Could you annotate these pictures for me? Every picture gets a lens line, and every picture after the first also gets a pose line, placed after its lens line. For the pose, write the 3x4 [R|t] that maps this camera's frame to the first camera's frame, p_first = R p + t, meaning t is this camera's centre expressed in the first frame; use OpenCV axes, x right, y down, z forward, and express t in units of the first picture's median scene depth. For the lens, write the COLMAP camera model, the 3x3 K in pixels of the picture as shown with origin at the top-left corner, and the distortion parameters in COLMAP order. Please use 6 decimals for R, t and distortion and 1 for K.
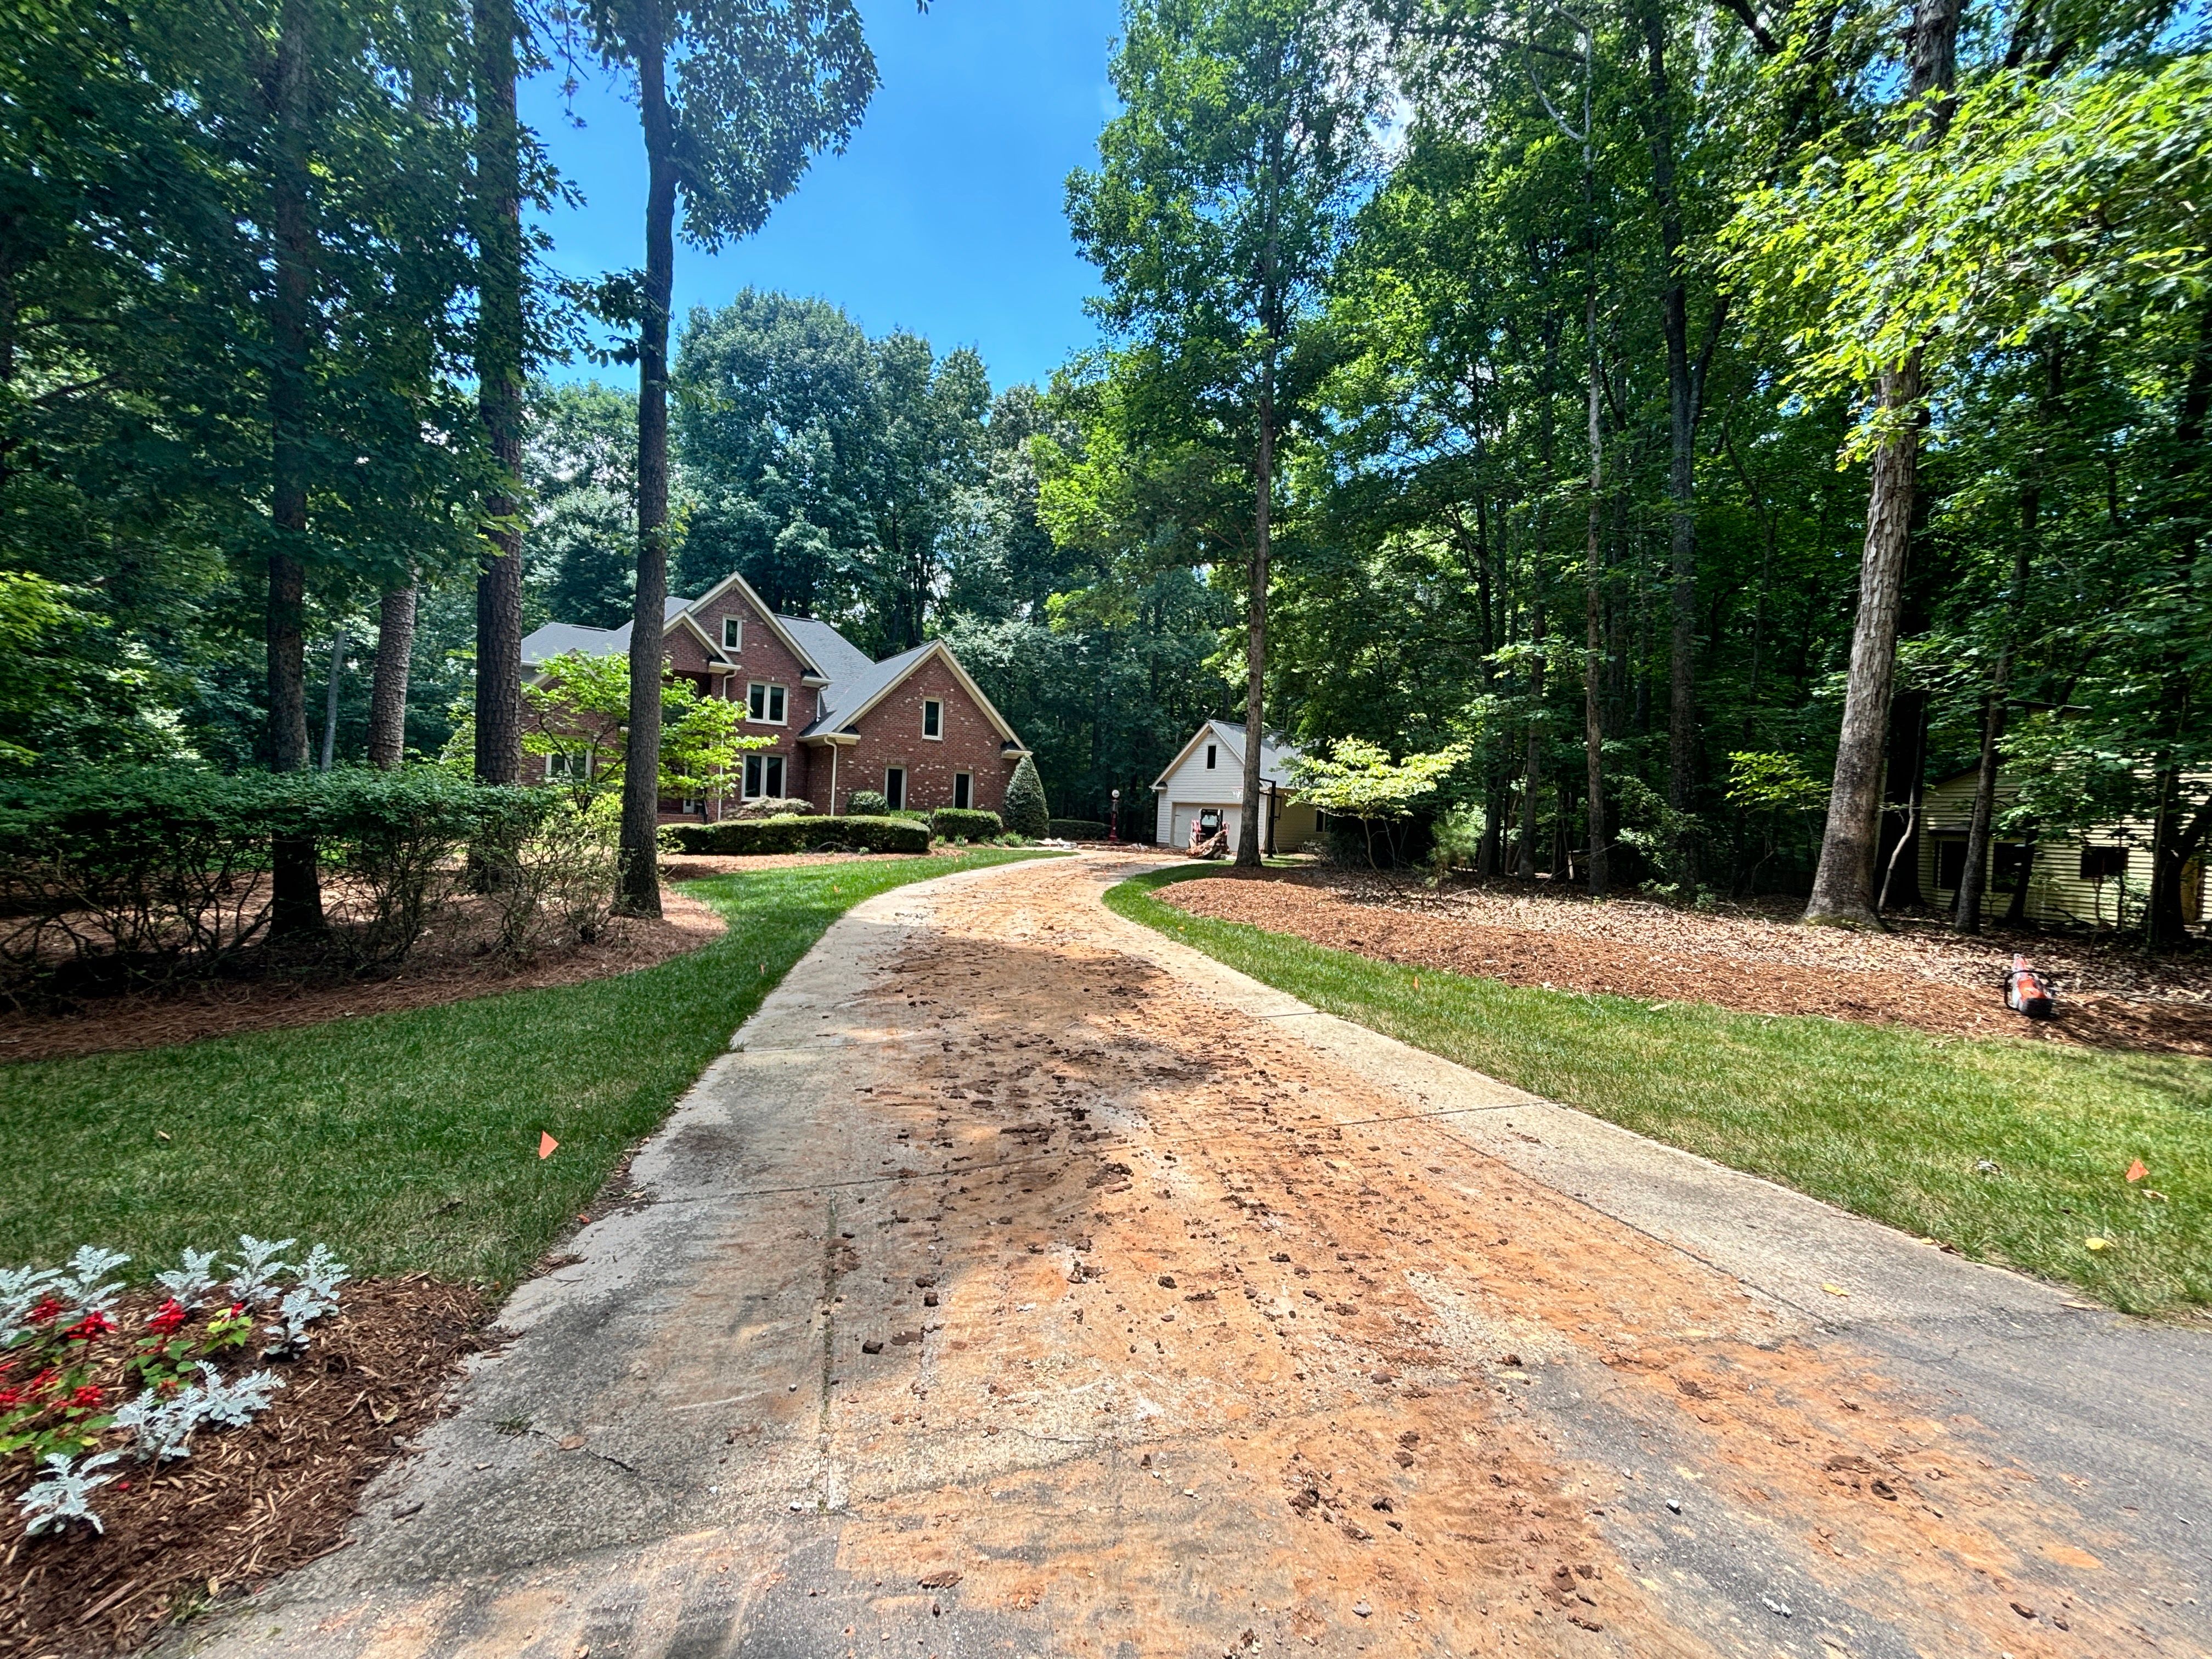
lens RADIAL K [[883.7, 0, 1111.8], [0, 883.7, 829.4], [0, 0, 1]] dist [-0.017368, 0.006606]
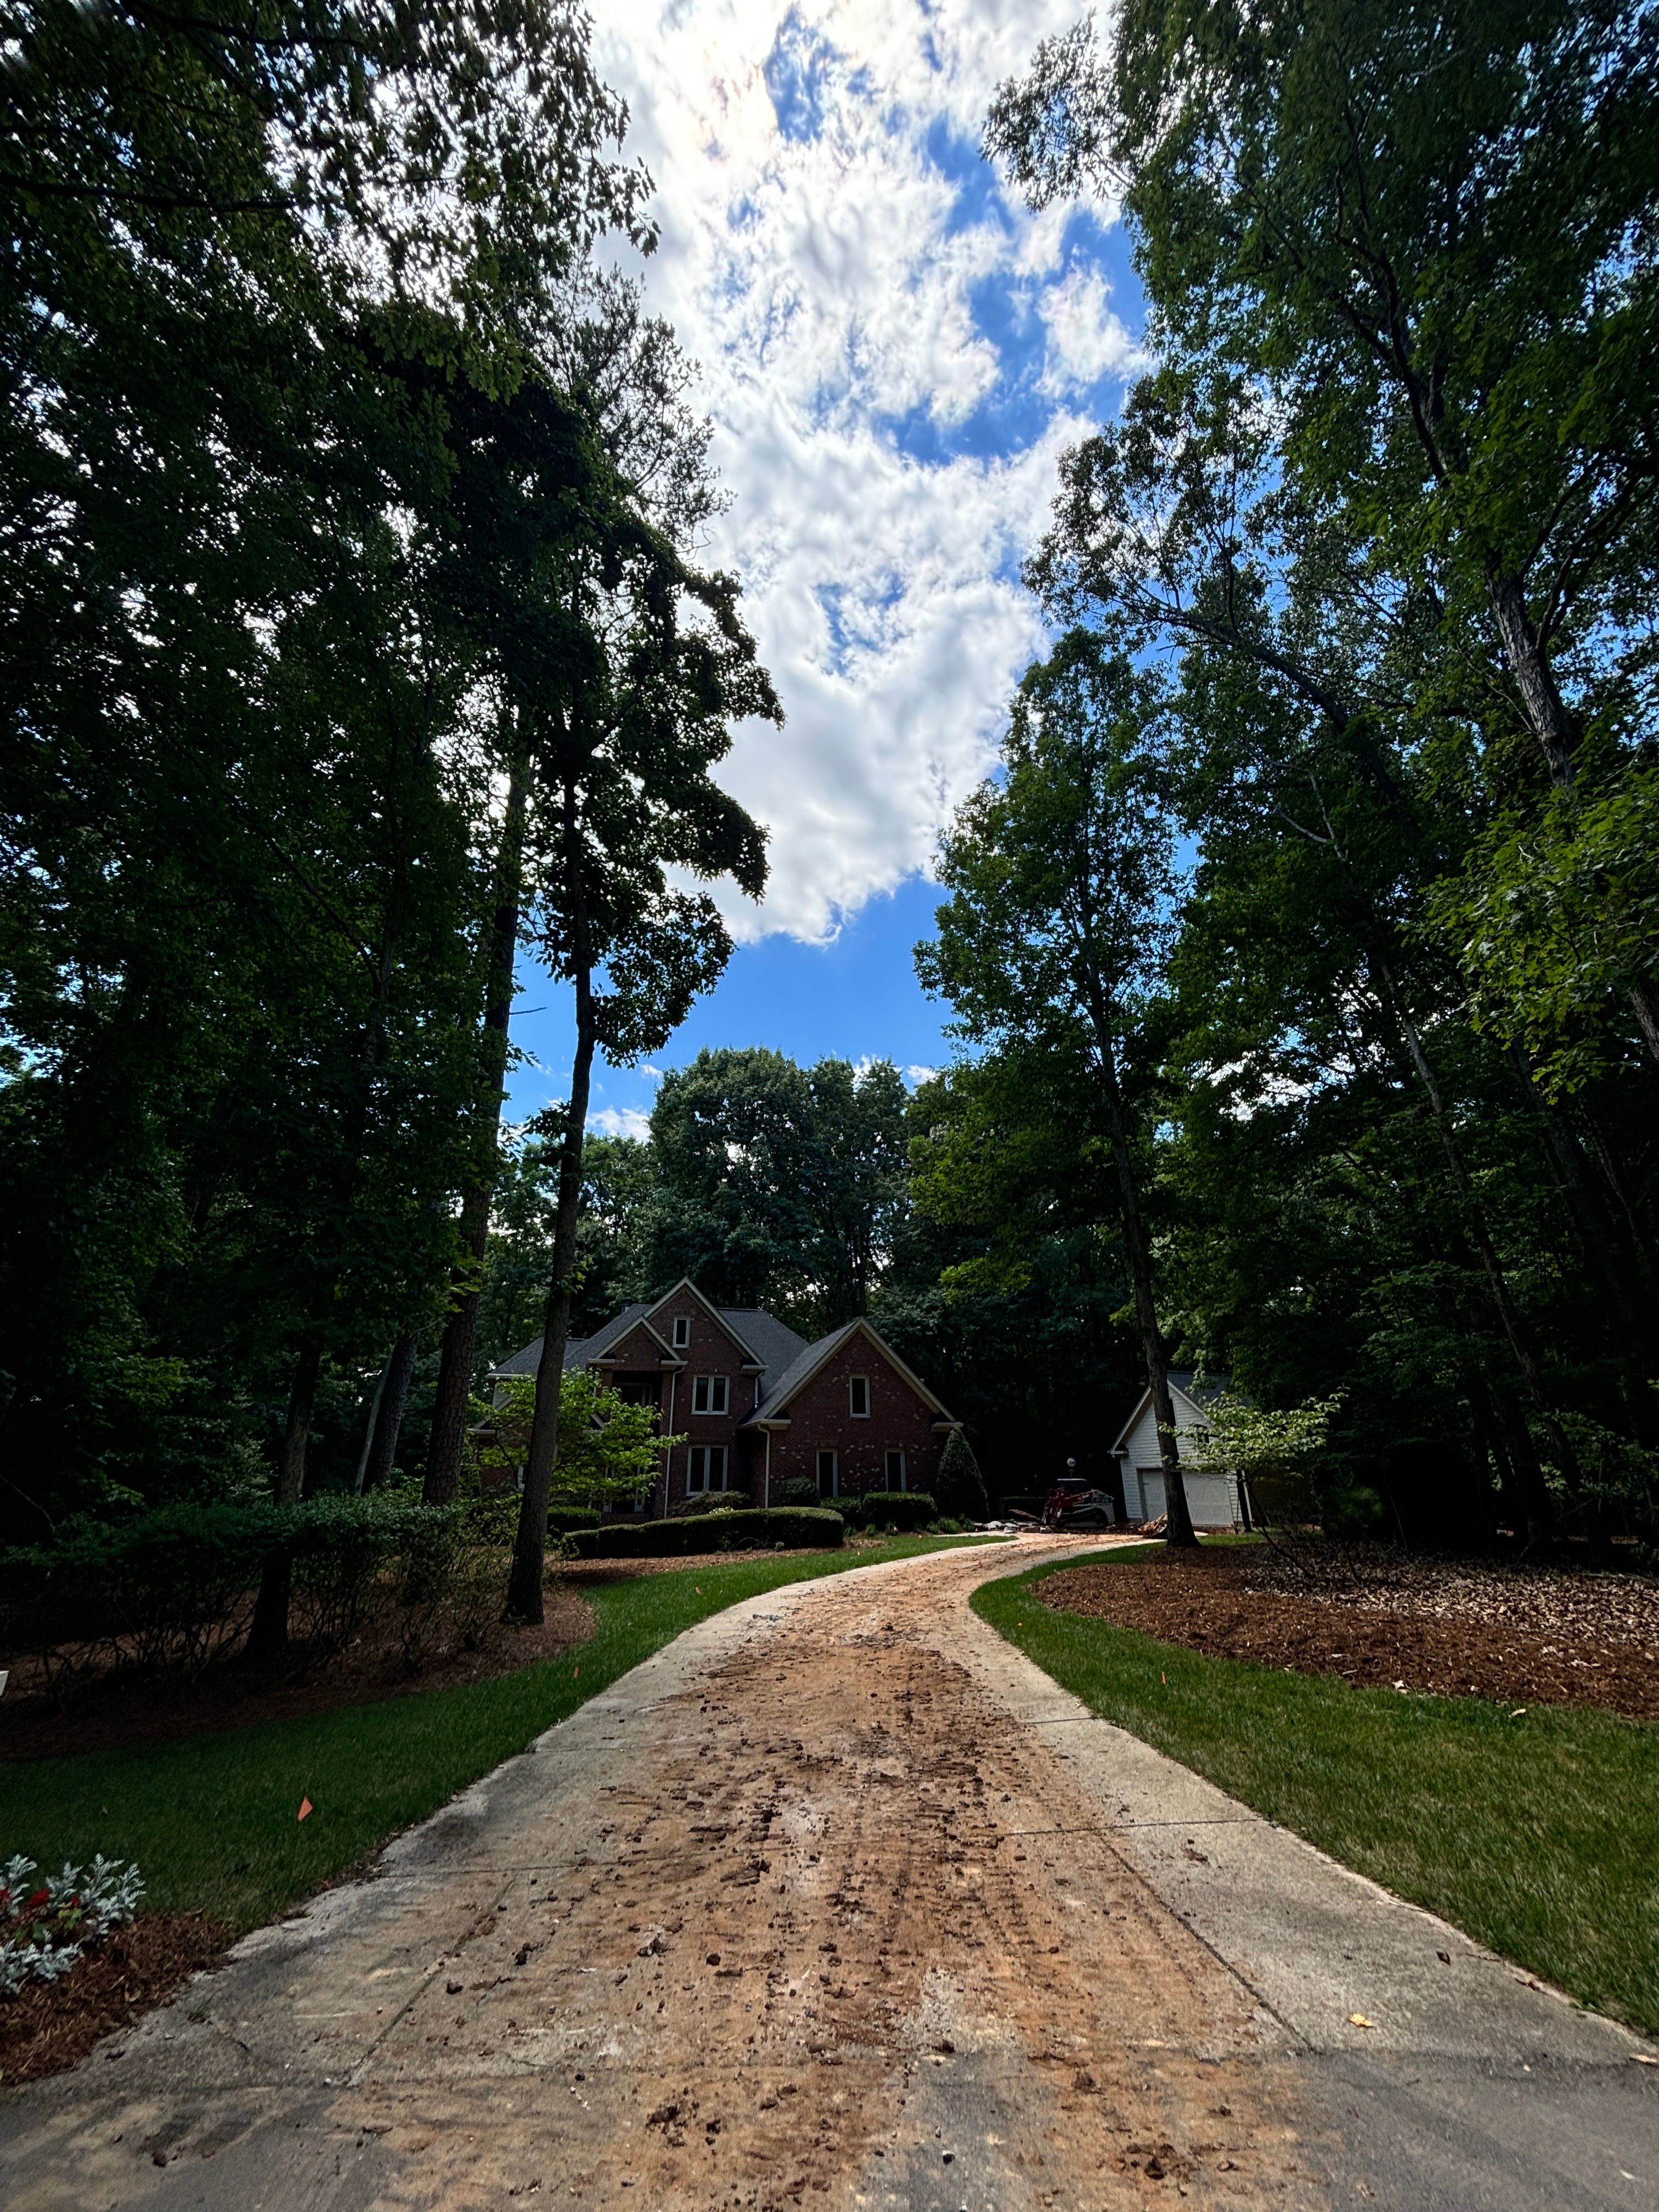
lens RADIAL K [[881.1, 0, 834.9], [0, 881.1, 1100.7], [0, 0, 1]] dist [0.000778, -0.000352]
pose [[0.959678, -0.161793, -0.229873, 0.096457], [0.049854, 0.902754, -0.427258, -0.000942], [0.276646, 0.398570, 0.874419, -0.062169]]
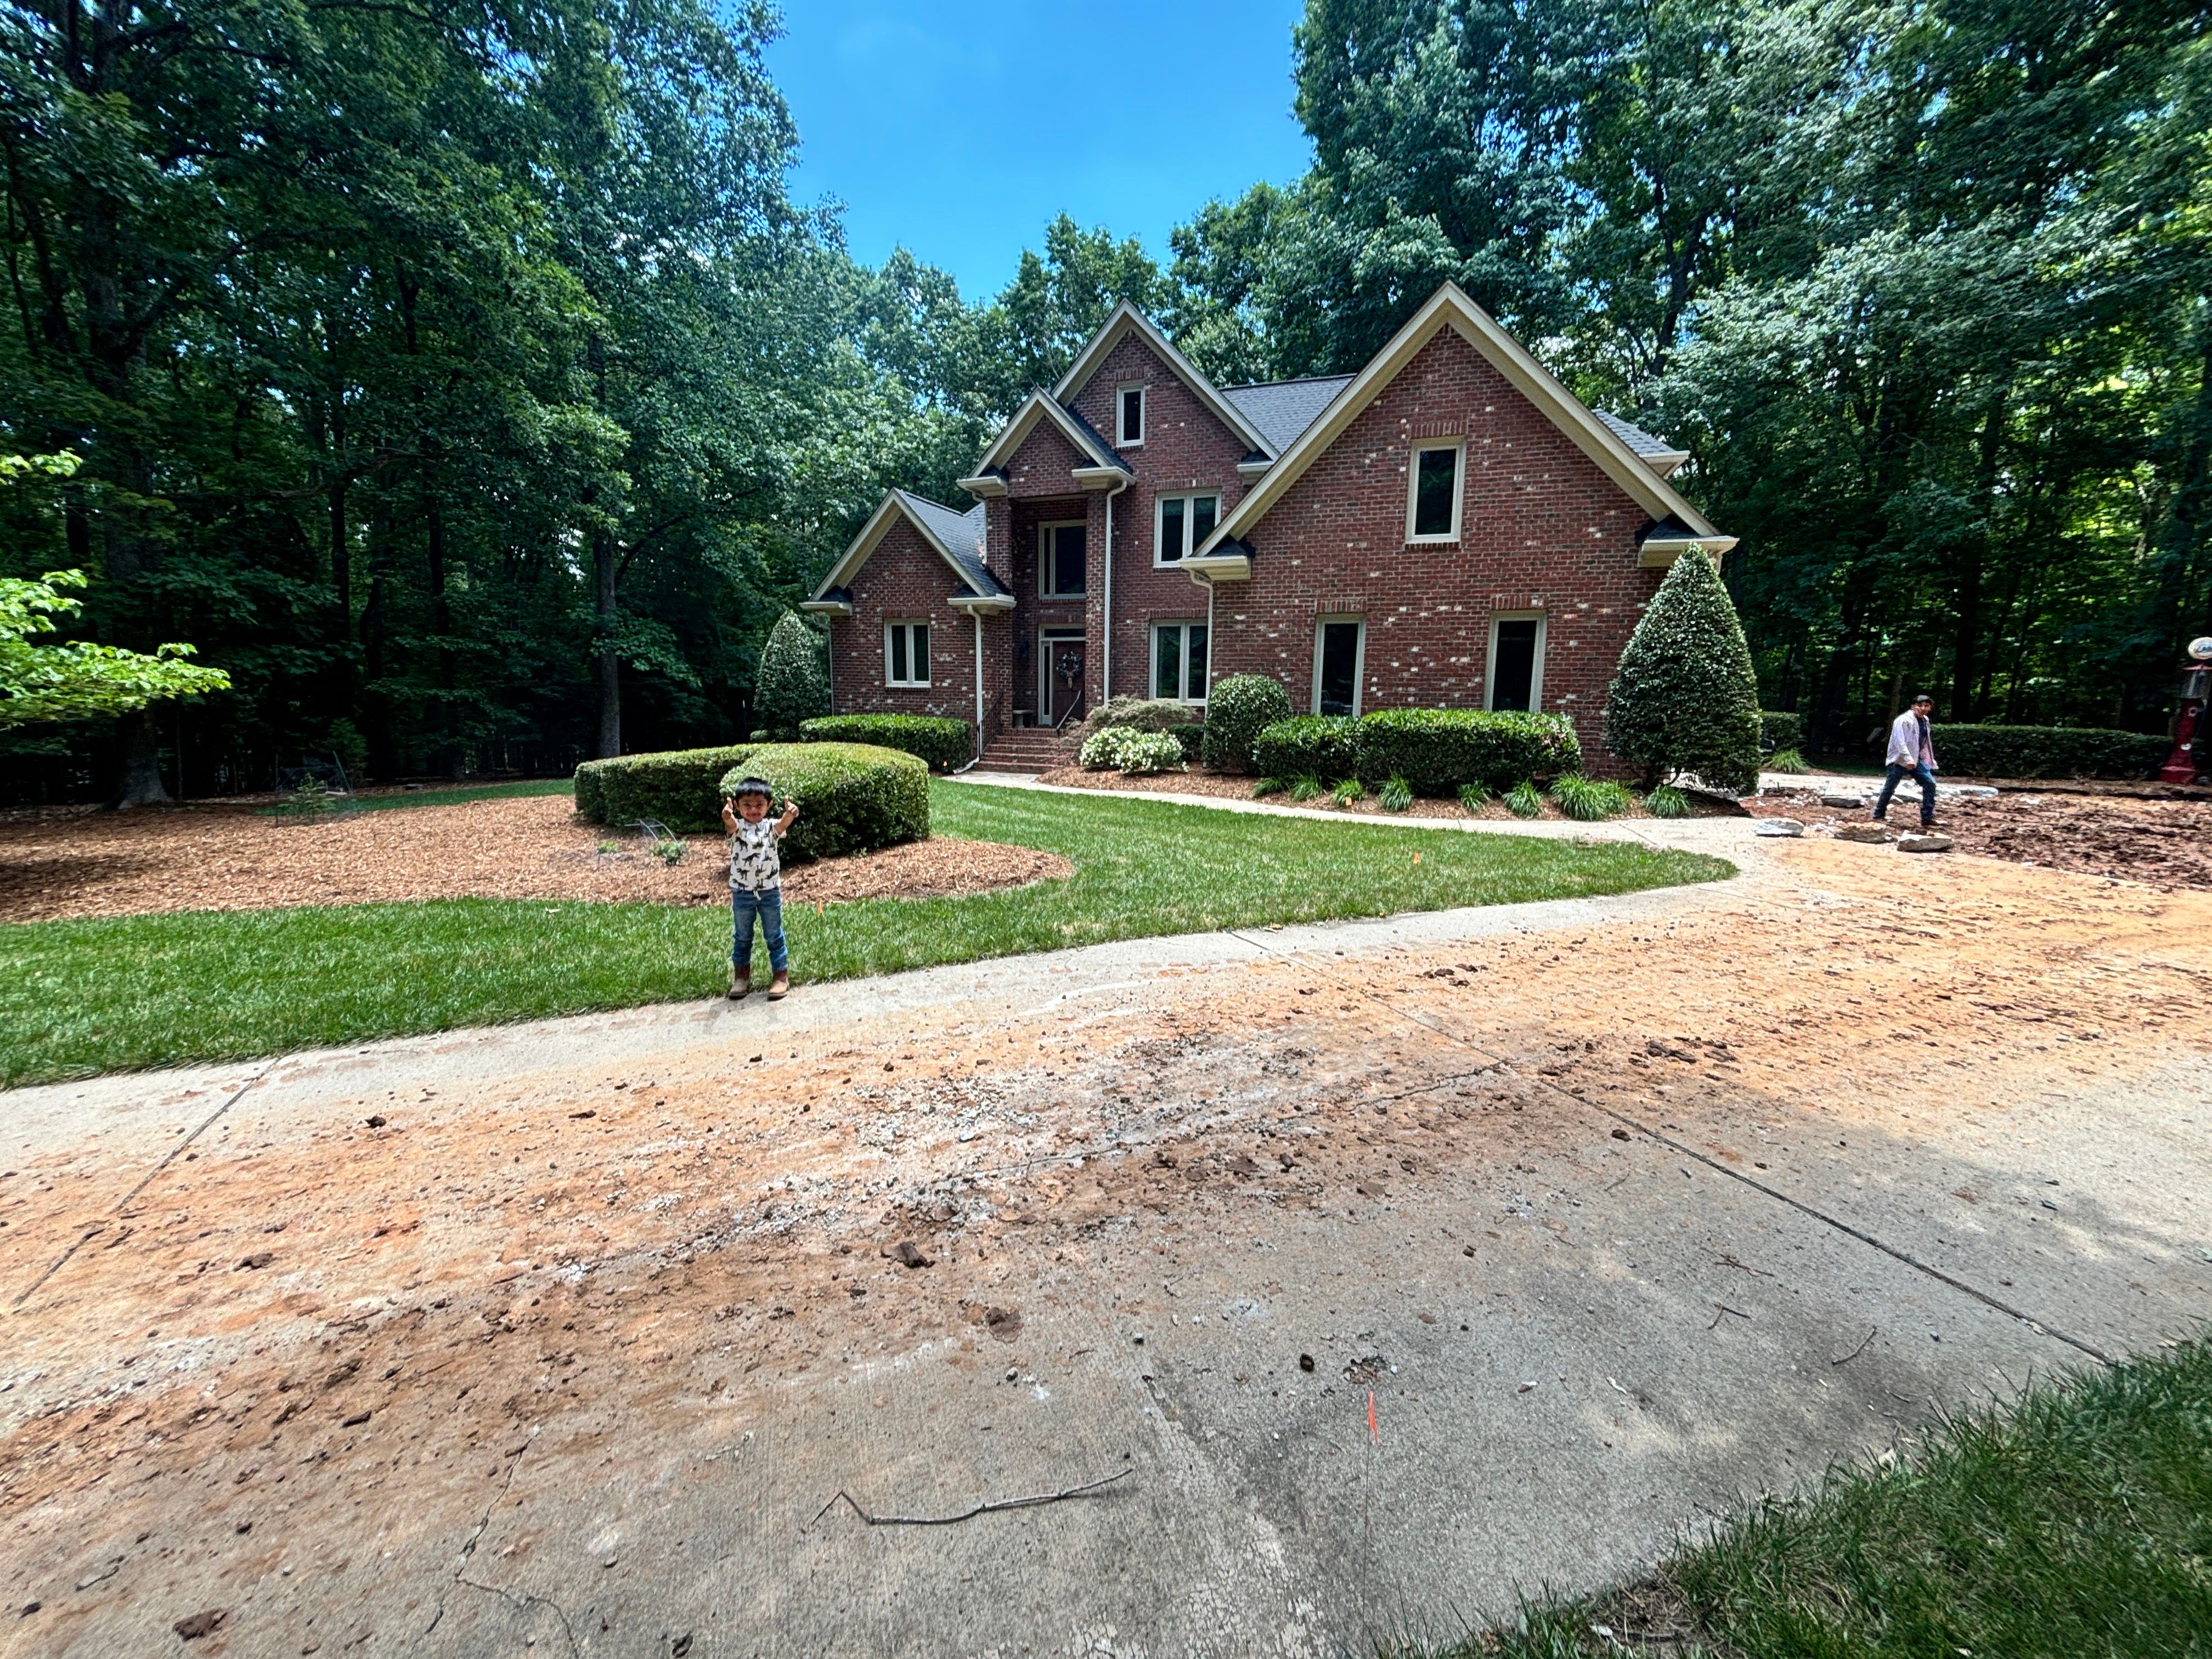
lens RADIAL K [[935.1, 0, 1106.0], [0, 935.1, 829.5], [0, 0, 1]] dist [-0.003417, -0.000402]
pose [[0.588813, 0.075271, -0.804757, 0.122471], [-0.005898, 0.996028, 0.088846, -0.009610], [0.808248, -0.047567, 0.586918, 1.000583]]
